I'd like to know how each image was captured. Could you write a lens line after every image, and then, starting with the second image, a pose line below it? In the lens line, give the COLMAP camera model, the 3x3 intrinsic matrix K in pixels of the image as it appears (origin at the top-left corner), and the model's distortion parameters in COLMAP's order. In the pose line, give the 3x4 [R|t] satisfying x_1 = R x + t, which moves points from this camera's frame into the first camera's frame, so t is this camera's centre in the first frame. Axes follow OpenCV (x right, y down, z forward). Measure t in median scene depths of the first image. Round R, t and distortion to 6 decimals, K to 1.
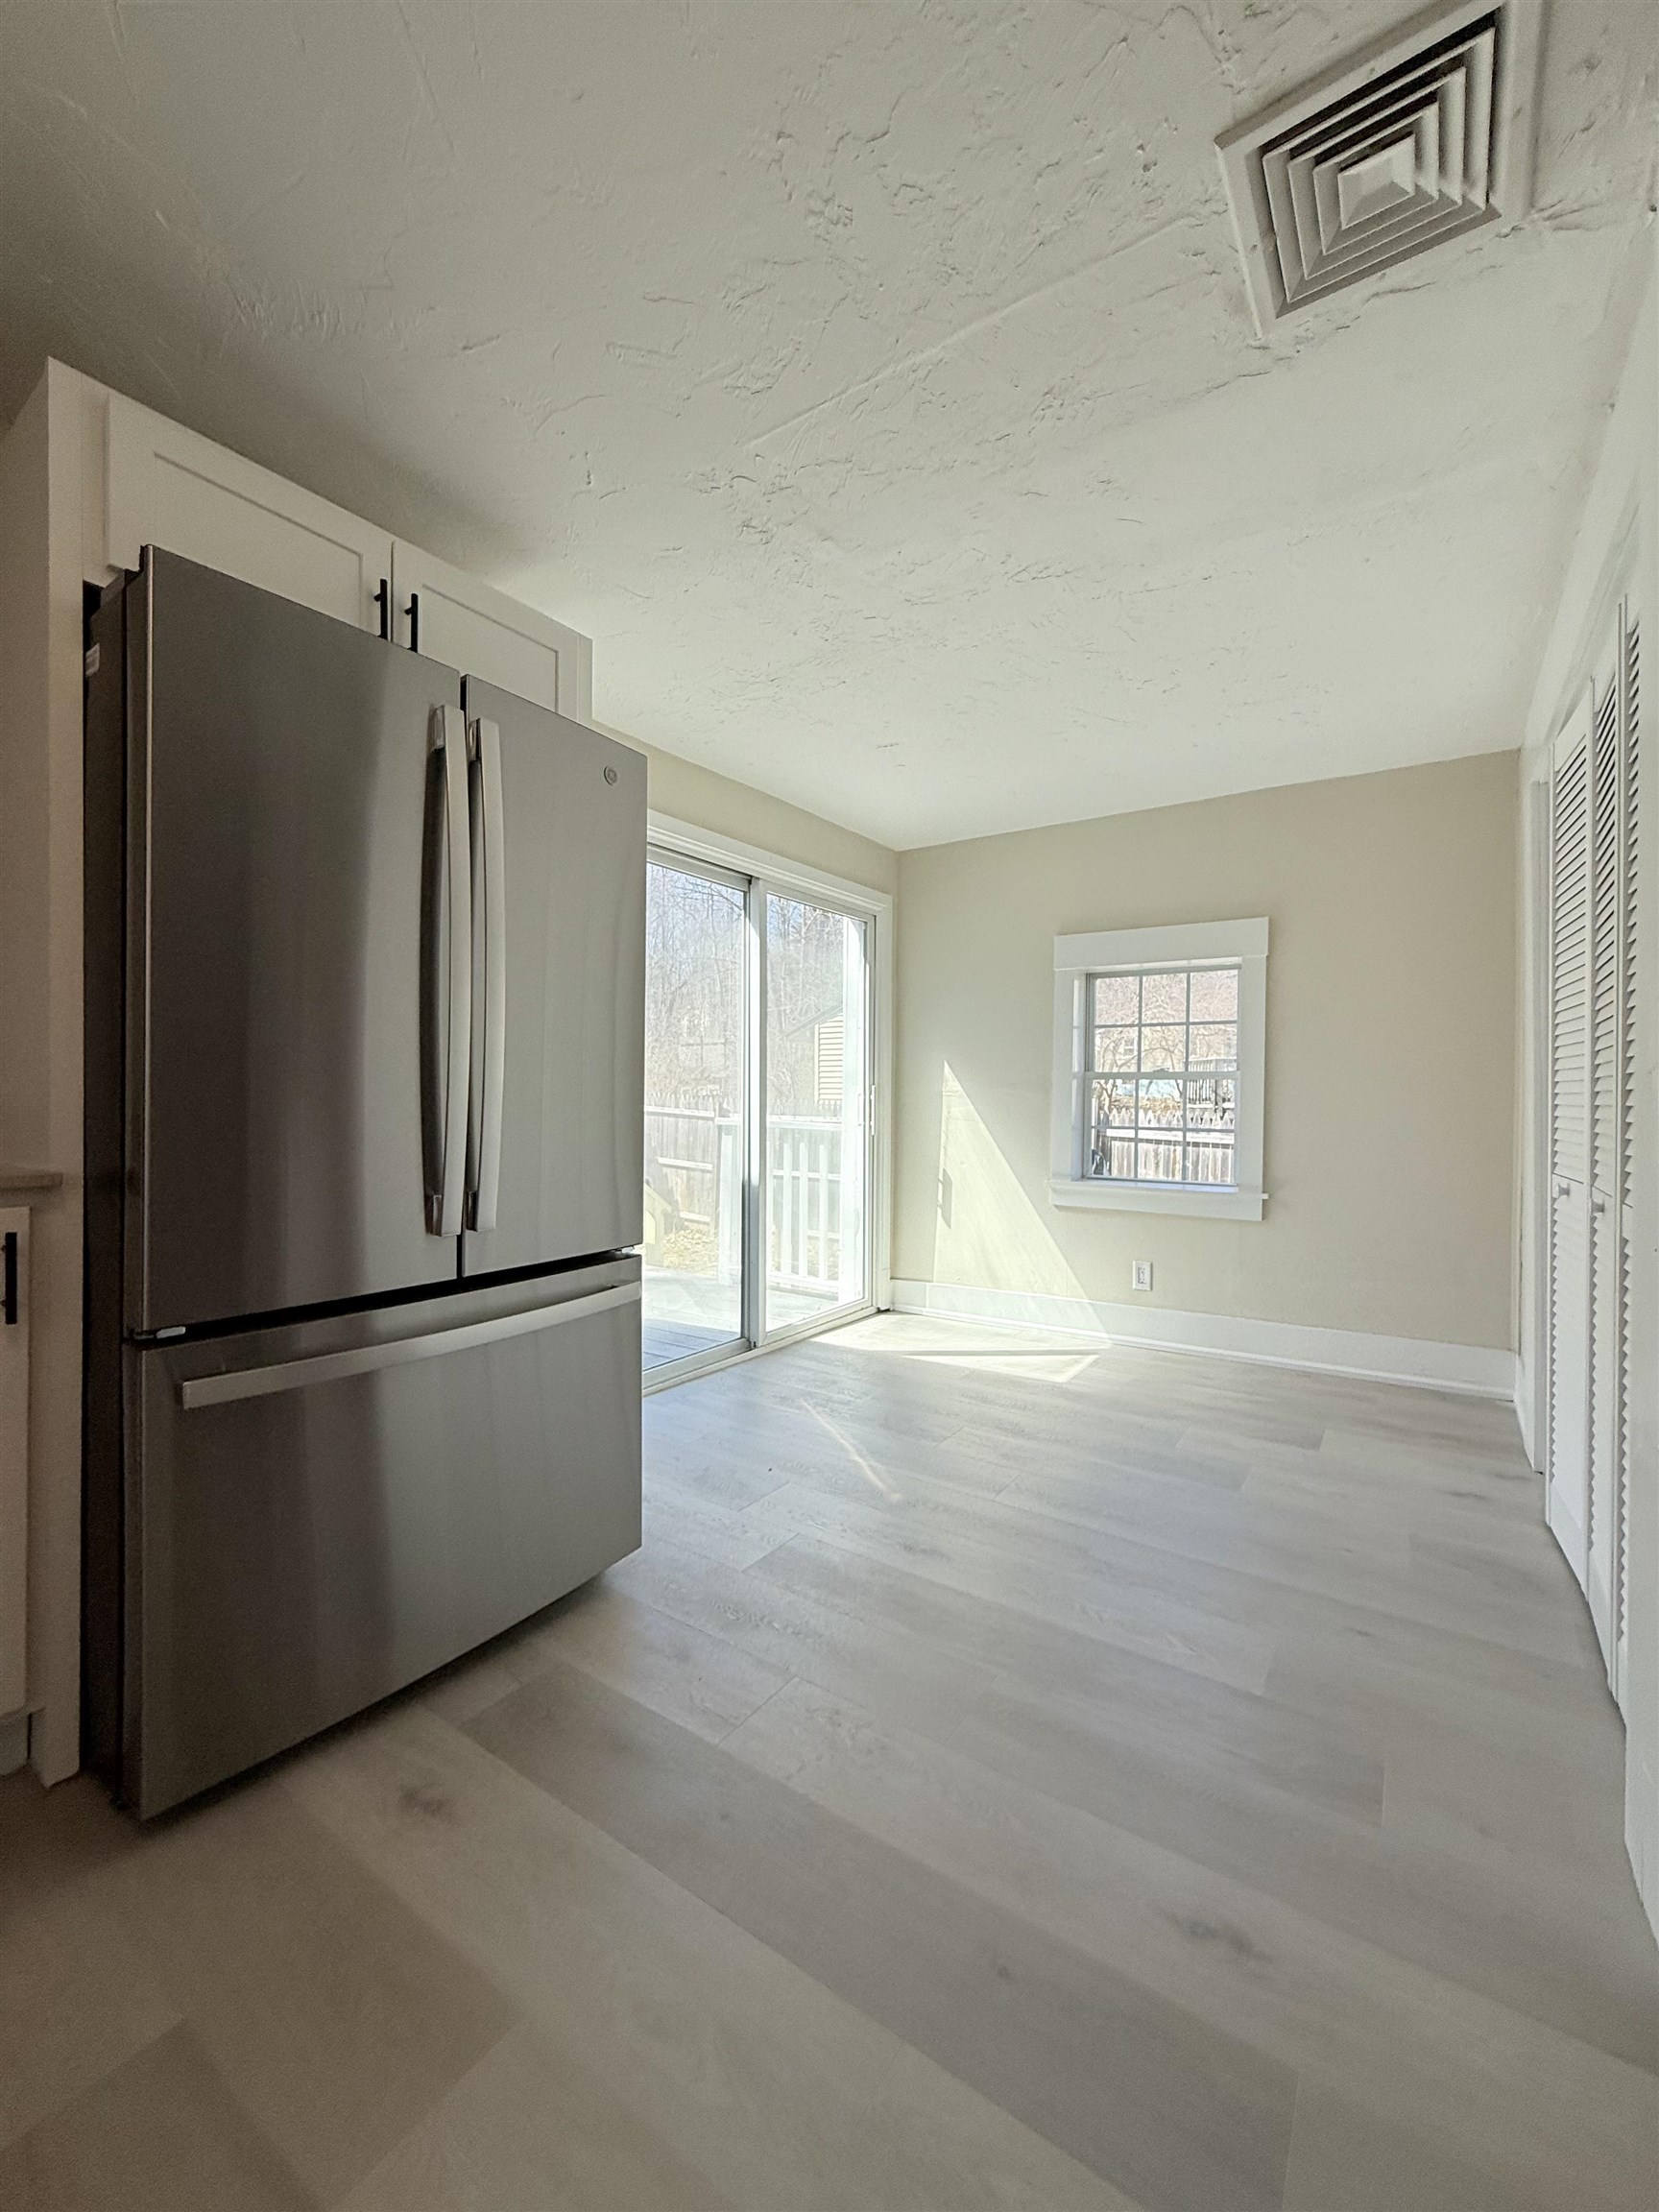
lens RADIAL K [[882.7, 0, 834.3], [0, 882.7, 1096.5], [0, 0, 1]] dist [-0.000224, -0.000231]
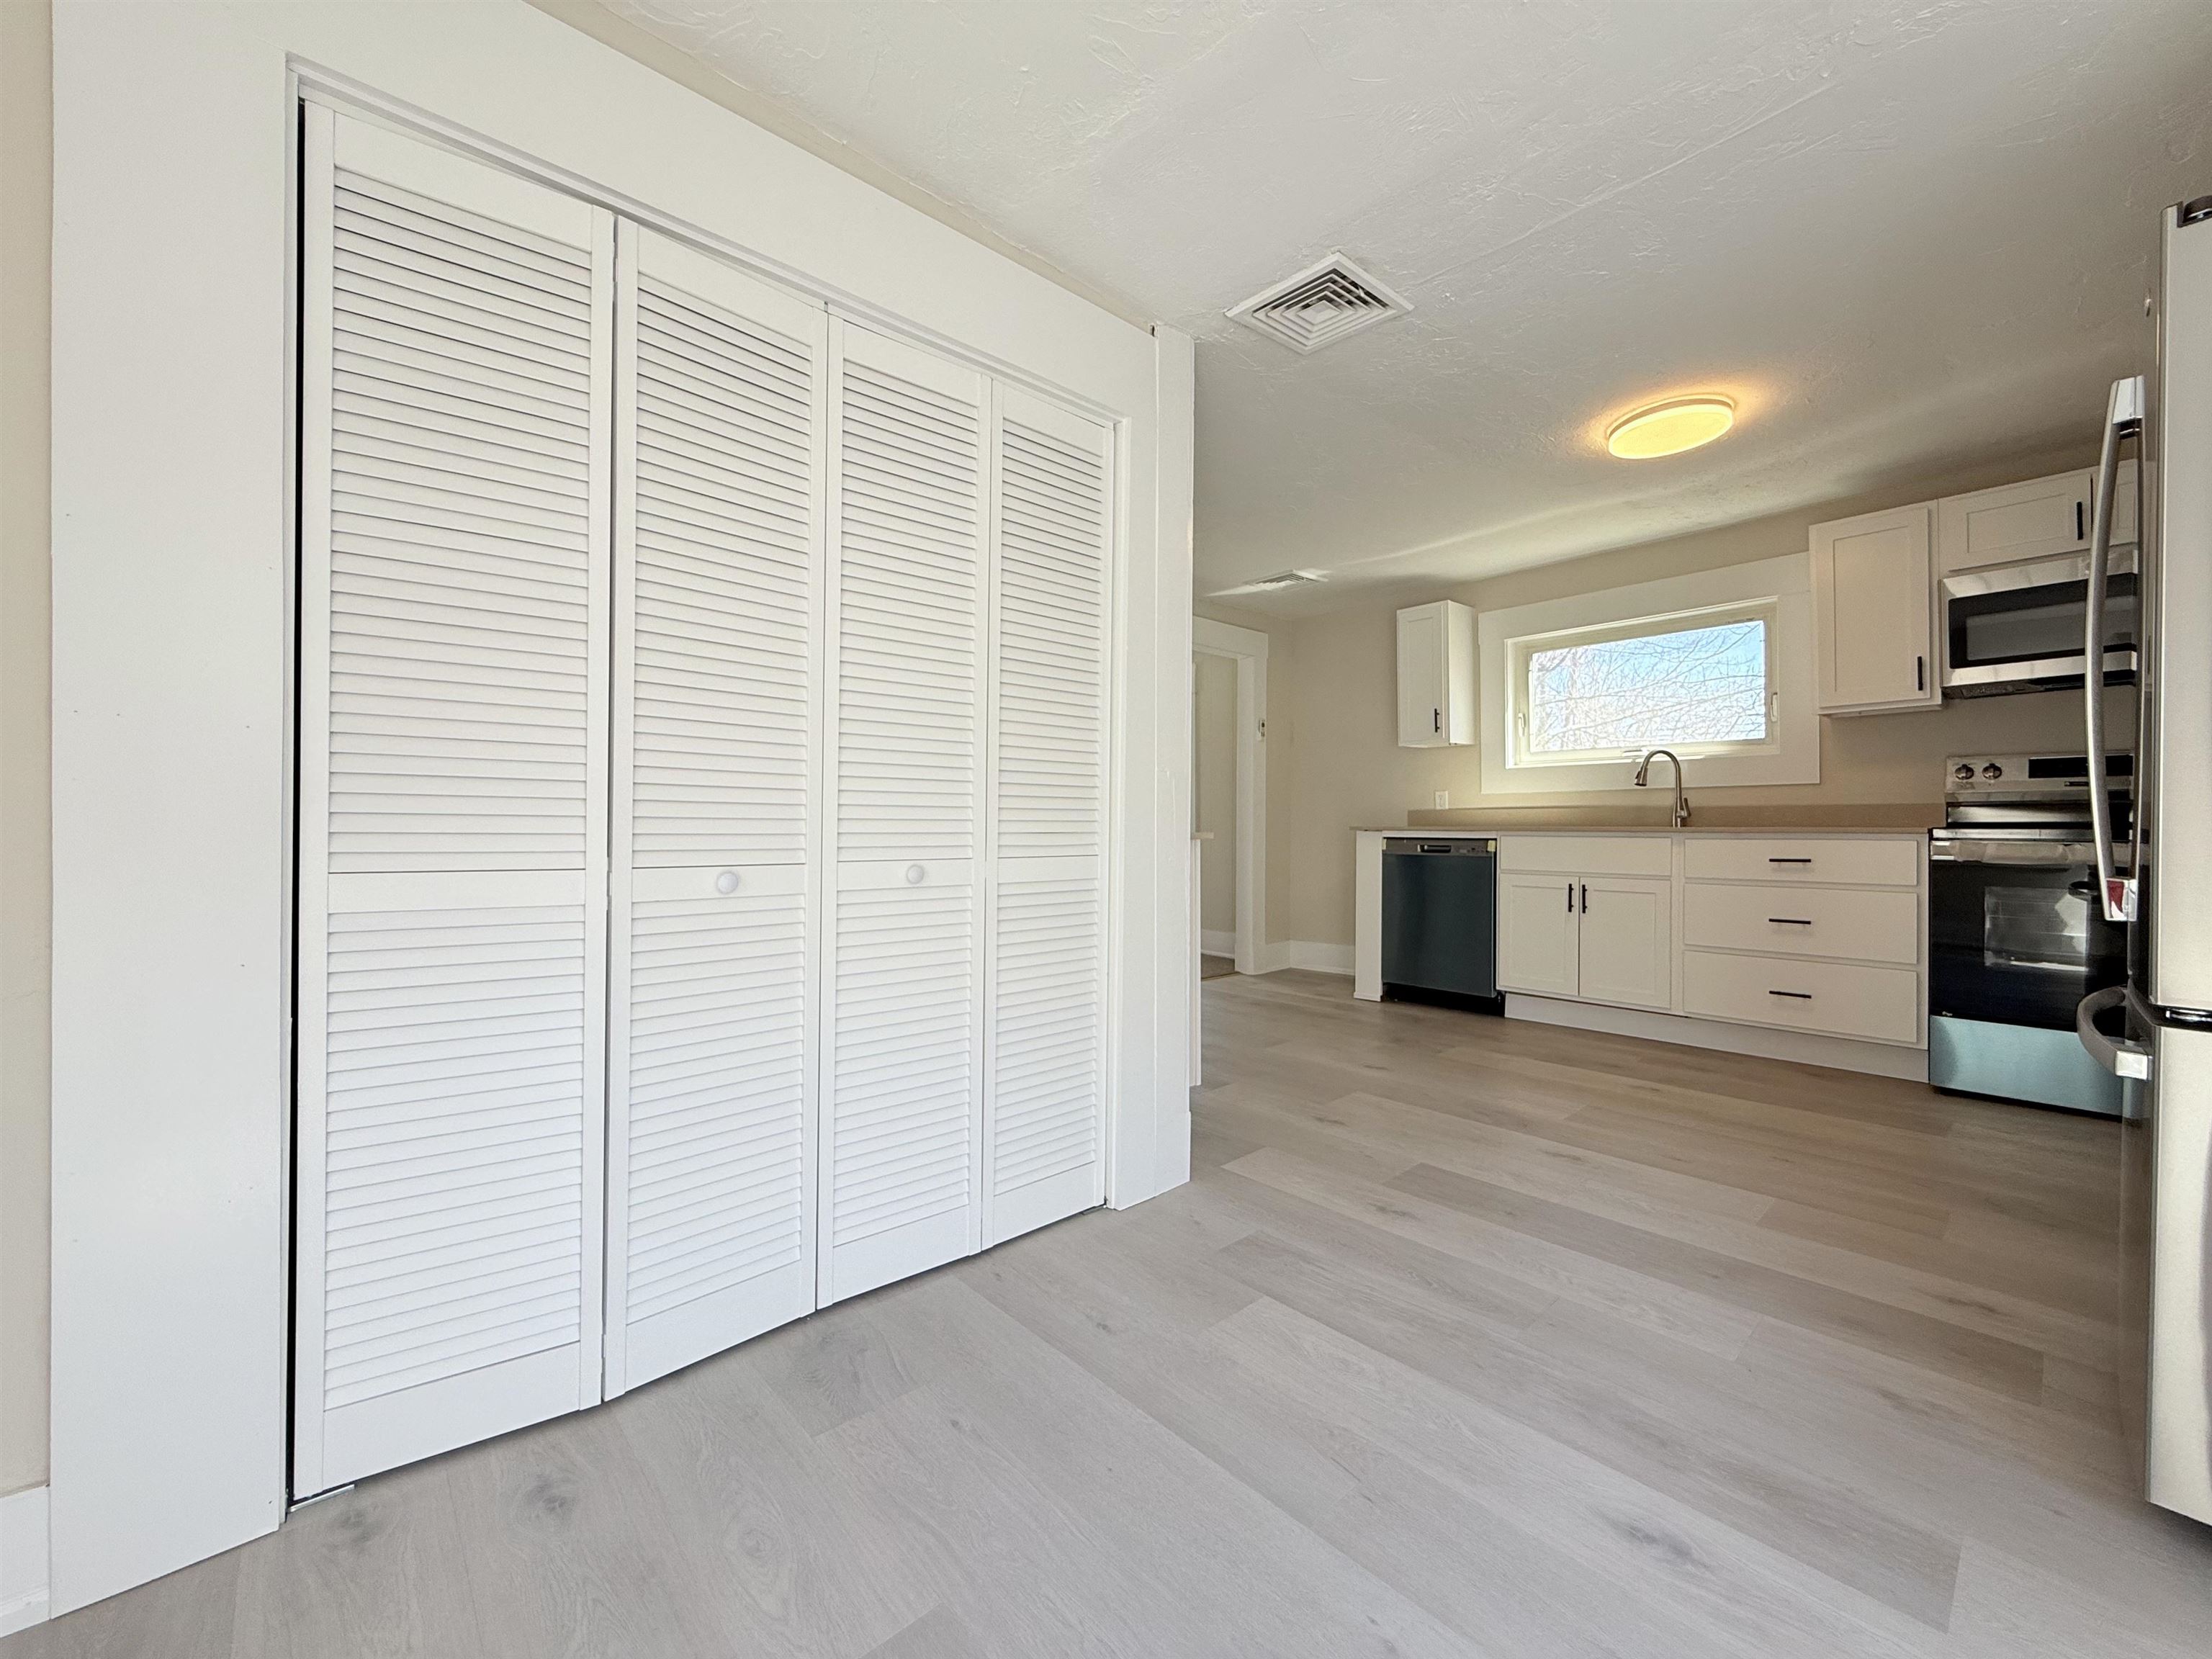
lens RADIAL K [[882.7, 0, 1098.8], [0, 882.7, 826.8], [0, 0, 1]] dist [-0.000224, -0.000231]
pose [[-0.965874, -0.013477, 0.258662, 0.398311], [-0.013152, 0.999909, 0.002988, 0.060171], [-0.258679, -0.000516, -0.965963, 2.150227]]
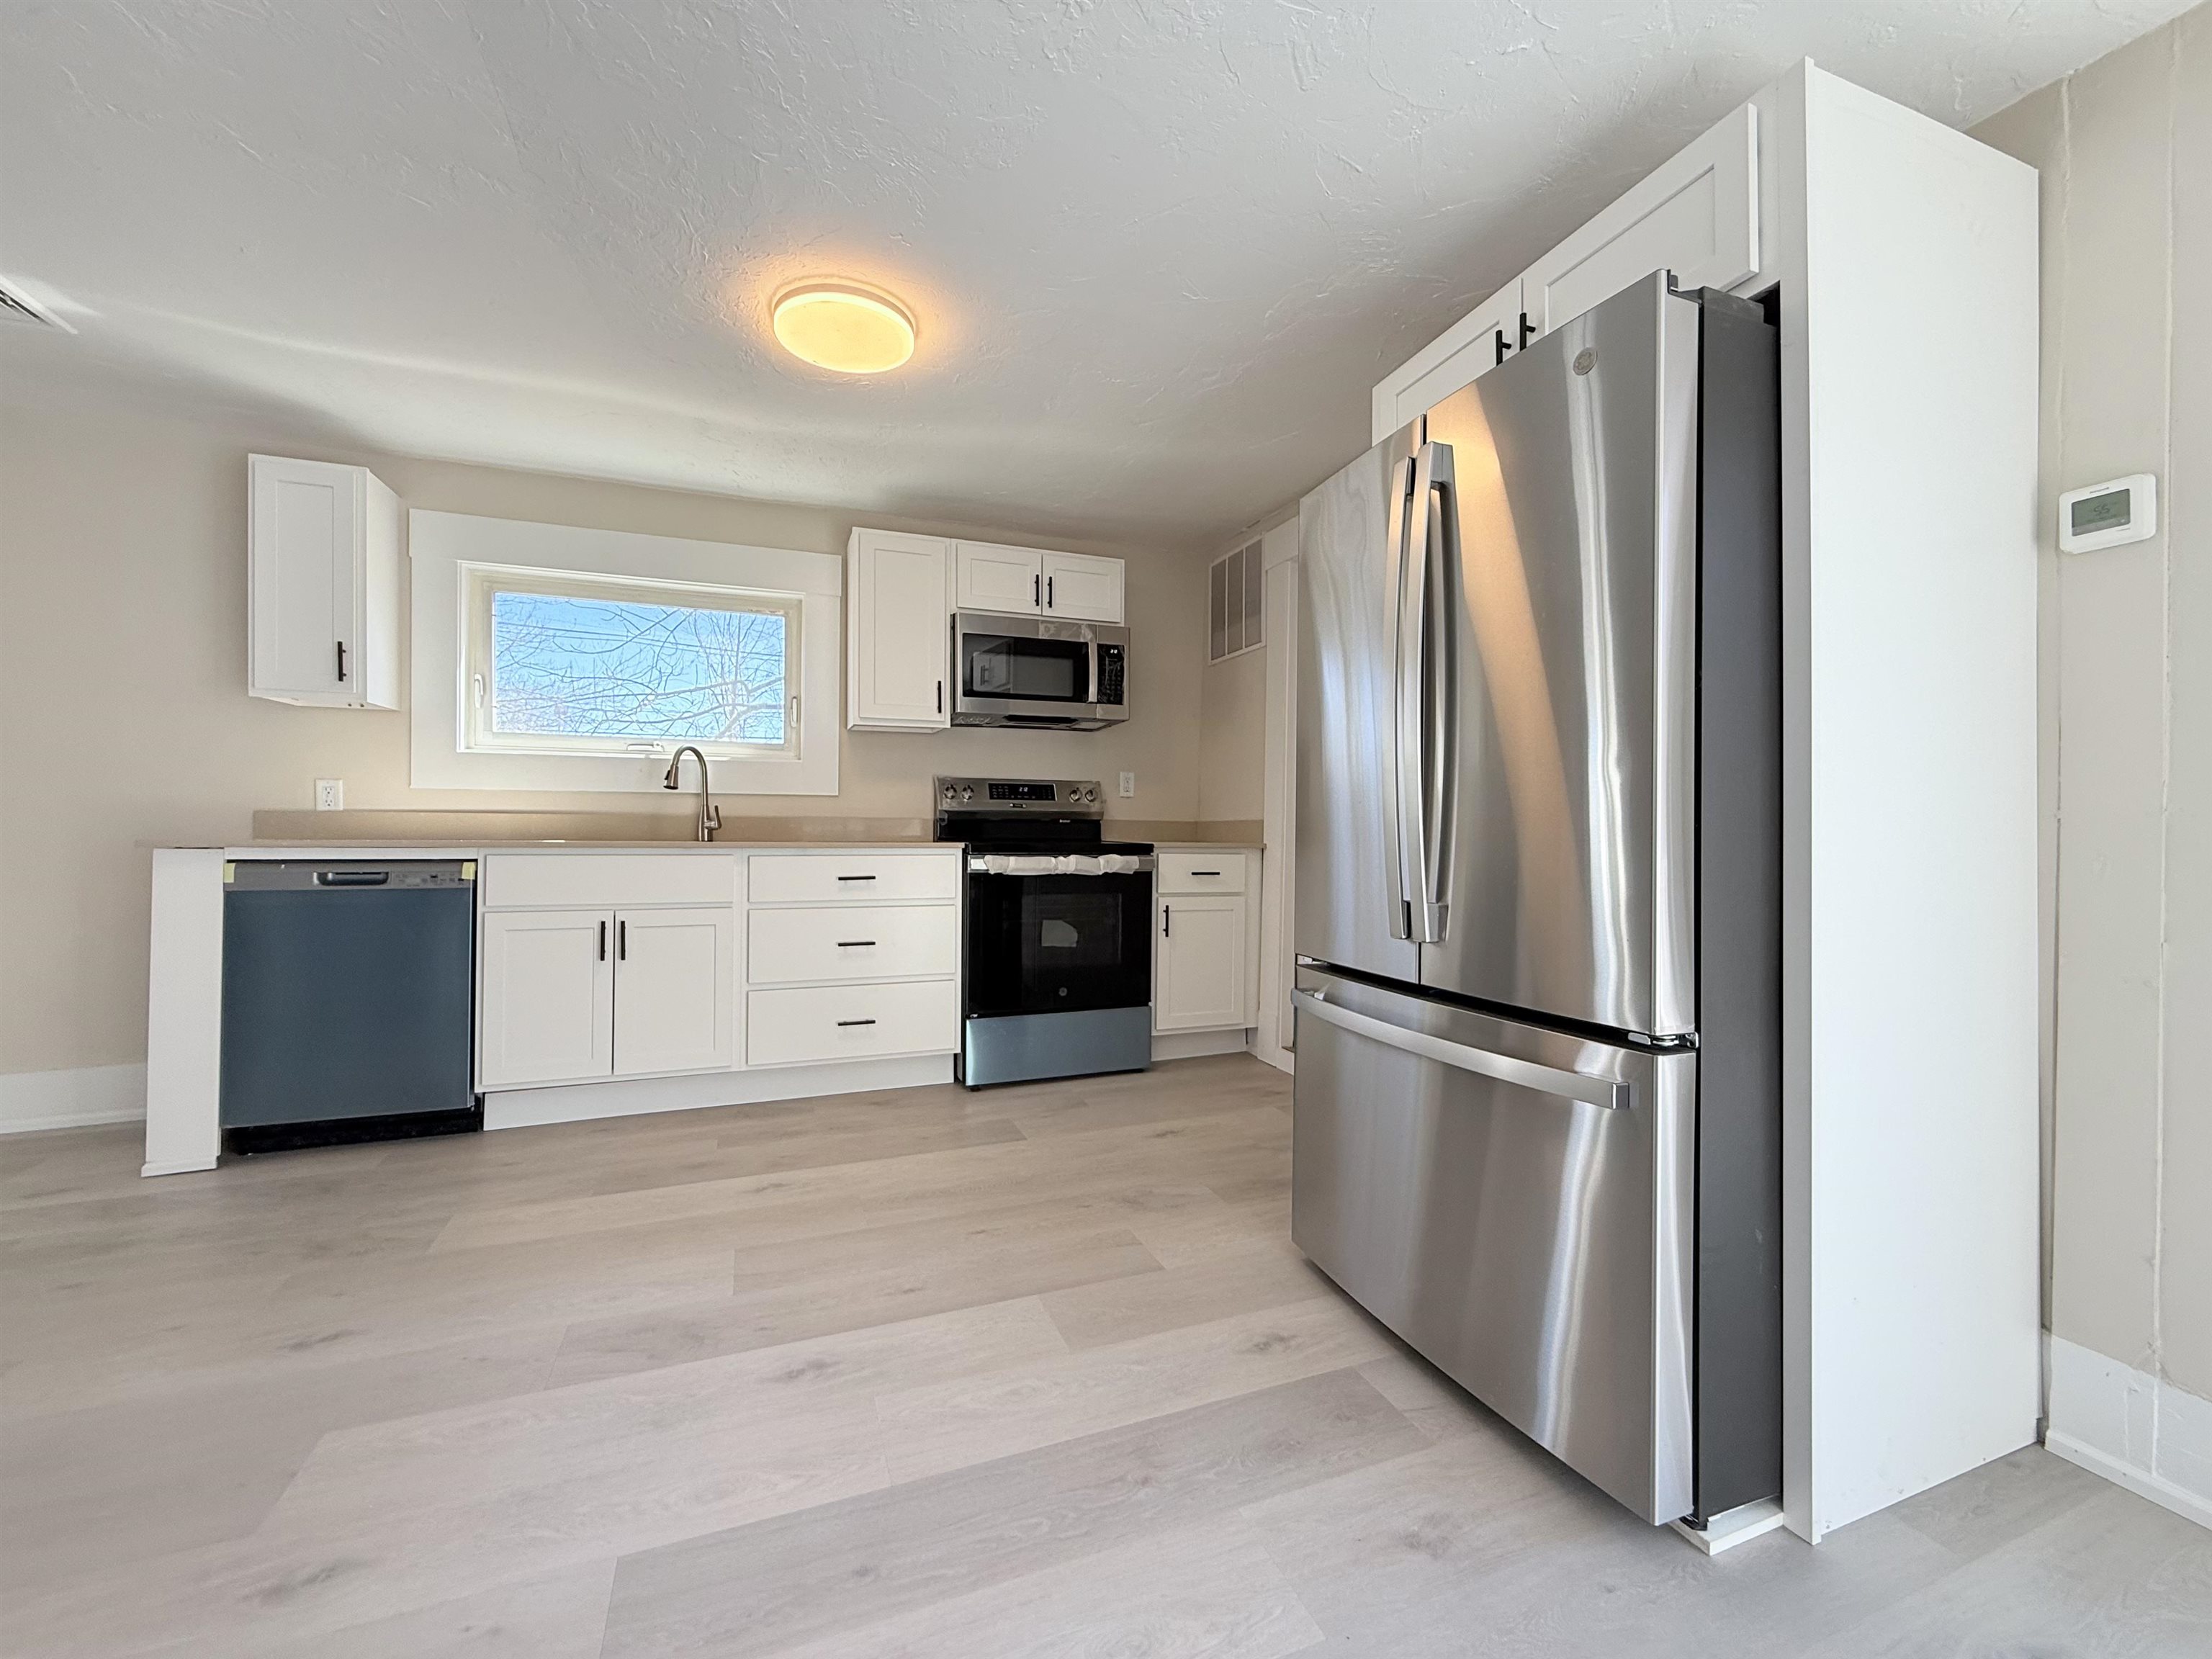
lens RADIAL K [[879.9, 0, 1104.8], [0, 879.9, 825.5], [0, 0, 1]] dist [-0.000151, -0.000469]
pose [[-0.574227, -0.023602, -0.818356, 0.629711], [-0.012843, 0.999721, -0.019822, 0.040303], [0.818595, -0.000872, -0.574370, 1.256642]]
